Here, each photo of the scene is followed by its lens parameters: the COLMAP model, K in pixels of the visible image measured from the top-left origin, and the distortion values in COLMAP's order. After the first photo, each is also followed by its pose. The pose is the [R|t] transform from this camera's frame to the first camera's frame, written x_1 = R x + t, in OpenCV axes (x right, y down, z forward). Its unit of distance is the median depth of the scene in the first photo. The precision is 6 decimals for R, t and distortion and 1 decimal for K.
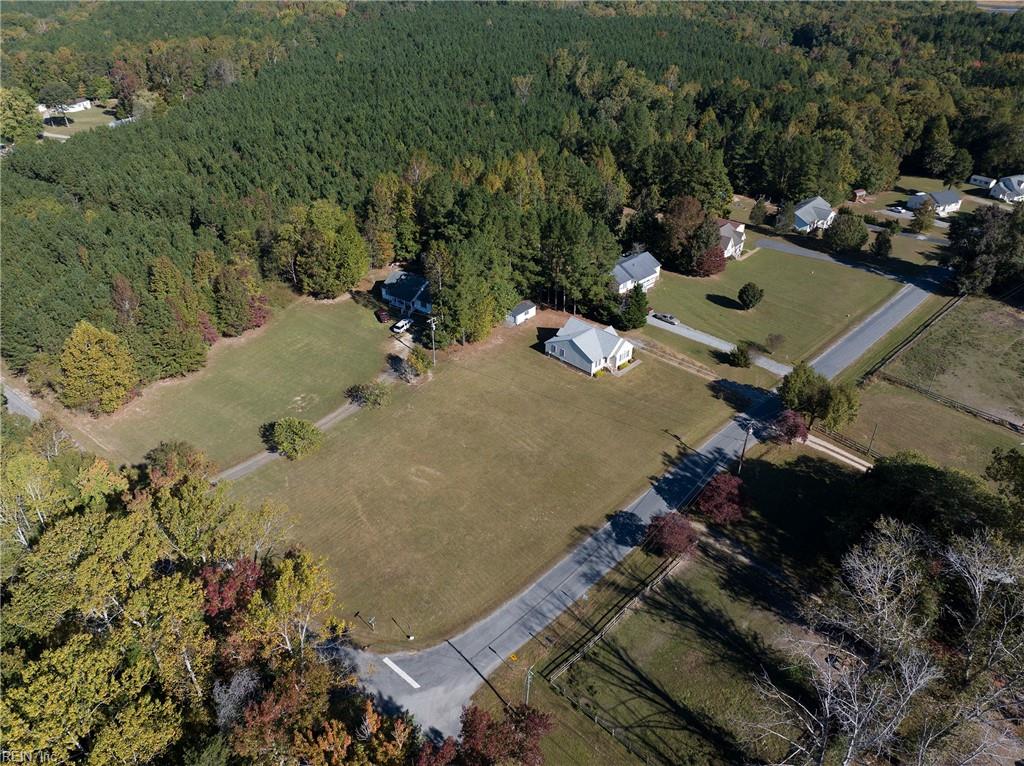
lens RADIAL K [[716.4, 0, 512.0], [0, 716.4, 383.0], [0, 0, 1]] dist [-0.033569, 0.006101]
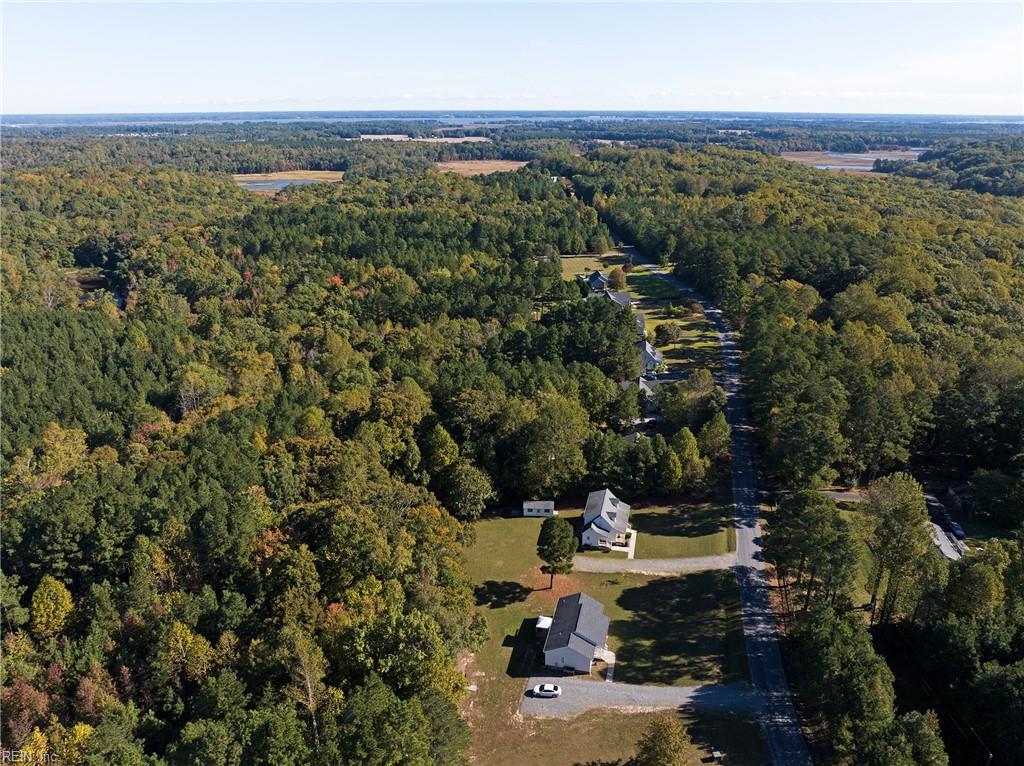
lens RADIAL K [[716.4, 0, 512.0], [0, 716.4, 383.0], [0, 0, 1]] dist [-0.033569, 0.006101]
pose [[0.604575, -0.288535, 0.742453, 0.325695], [0.433454, 0.901172, -0.002742, -0.730263], [-0.668286, 0.323477, 0.669893, 0.942858]]
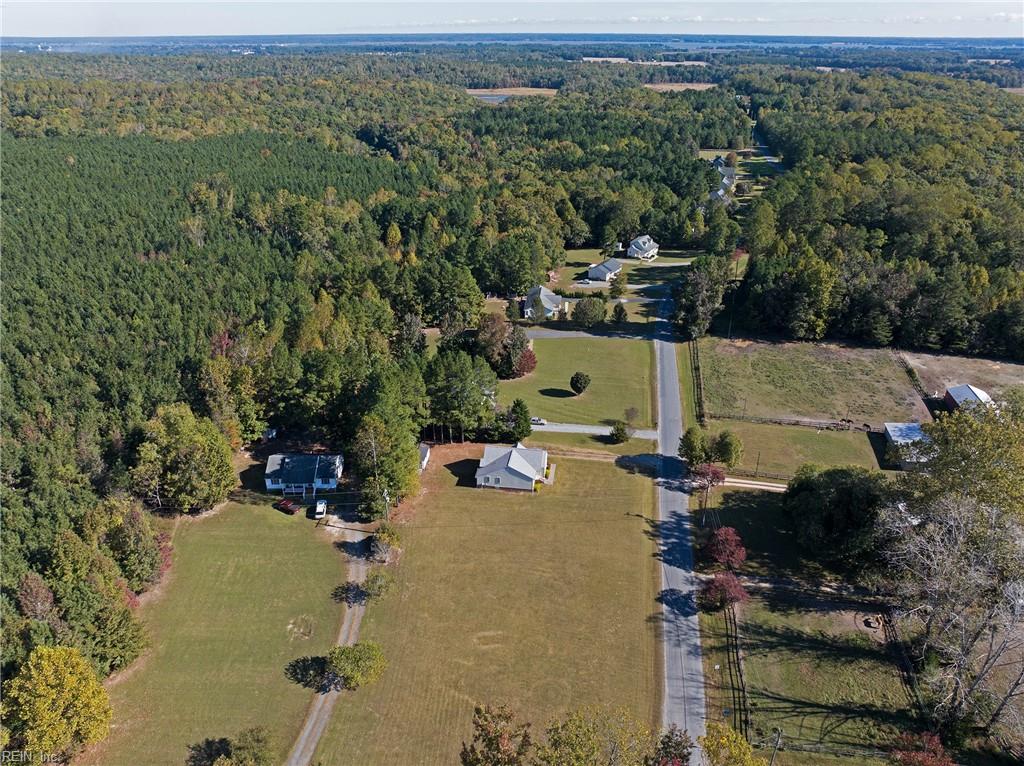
lens RADIAL K [[716.9, 0, 512.0], [0, 716.9, 383.0], [0, 0, 1]] dist [-0.037616, -0.000707]
pose [[0.809967, -0.261493, 0.524952, -0.422464], [0.318605, 0.947687, -0.019518, -0.147645], [-0.492387, 0.183061, 0.850908, 0.045211]]
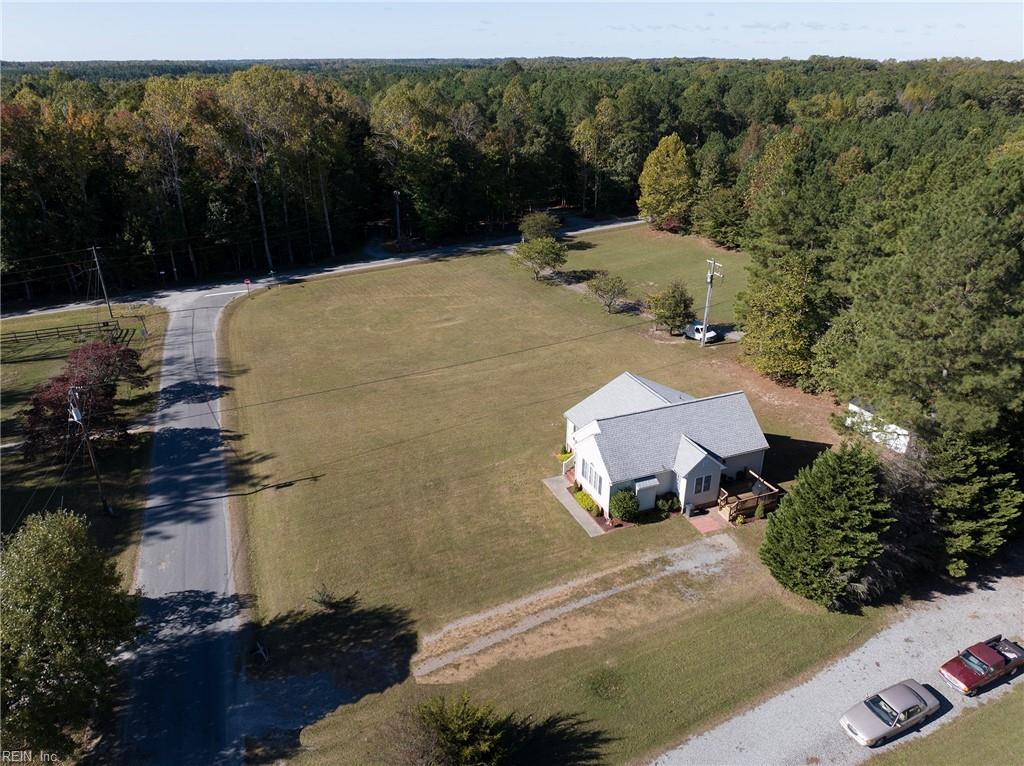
lens RADIAL K [[716.4, 0, 512.0], [0, 716.4, 383.0], [0, 0, 1]] dist [-0.033569, 0.006101]
pose [[-0.388361, 0.374610, -0.841928, 0.443115], [-0.500134, 0.681687, 0.534012, -0.234865], [0.773978, 0.628466, -0.077385, 0.923607]]
